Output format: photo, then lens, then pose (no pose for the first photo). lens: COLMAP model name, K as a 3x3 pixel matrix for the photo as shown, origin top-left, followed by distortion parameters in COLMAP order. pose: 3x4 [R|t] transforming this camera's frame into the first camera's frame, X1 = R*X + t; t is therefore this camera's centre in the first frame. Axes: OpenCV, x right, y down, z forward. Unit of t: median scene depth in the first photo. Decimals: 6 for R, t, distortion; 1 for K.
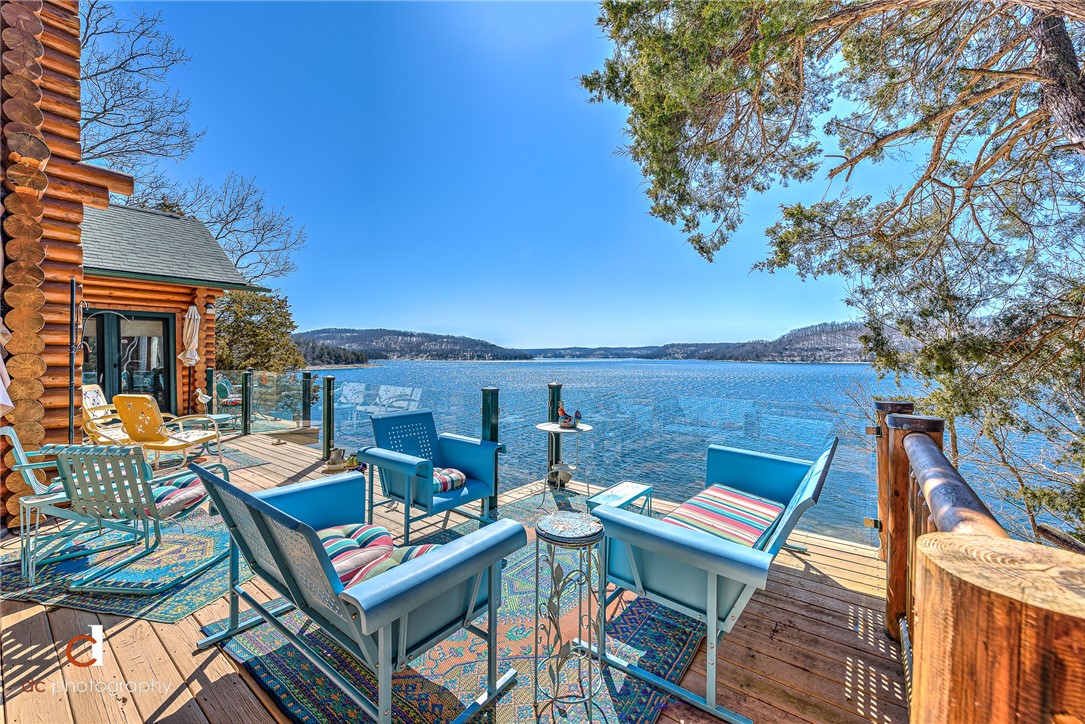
lens RADIAL K [[427.0, 0, 539.7], [0, 427.0, 359.1], [0, 0, 1]] dist [-0.000484, -0.000077]
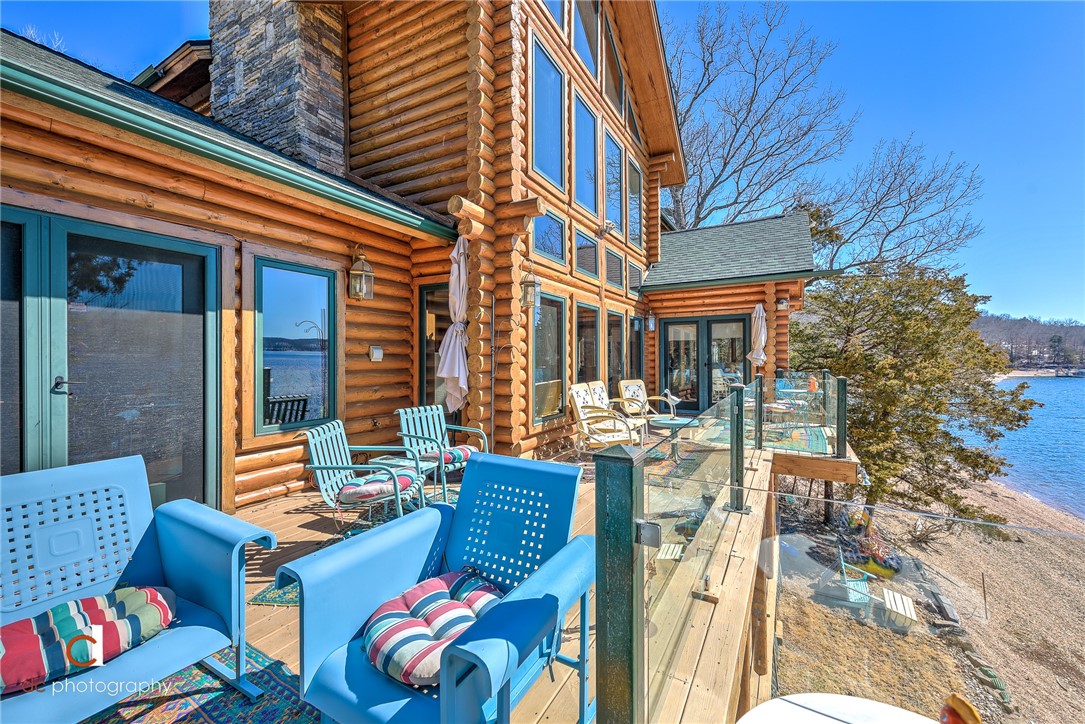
lens RADIAL K [[427.0, 0, 539.7], [0, 427.0, 359.1], [0, 0, 1]] dist [-0.000484, -0.000077]
pose [[0.131095, -0.000202, -0.991370, 0.074599], [-0.000200, 1.000000, -0.000230, 0.000647], [0.991370, 0.000229, 0.131095, 0.380674]]
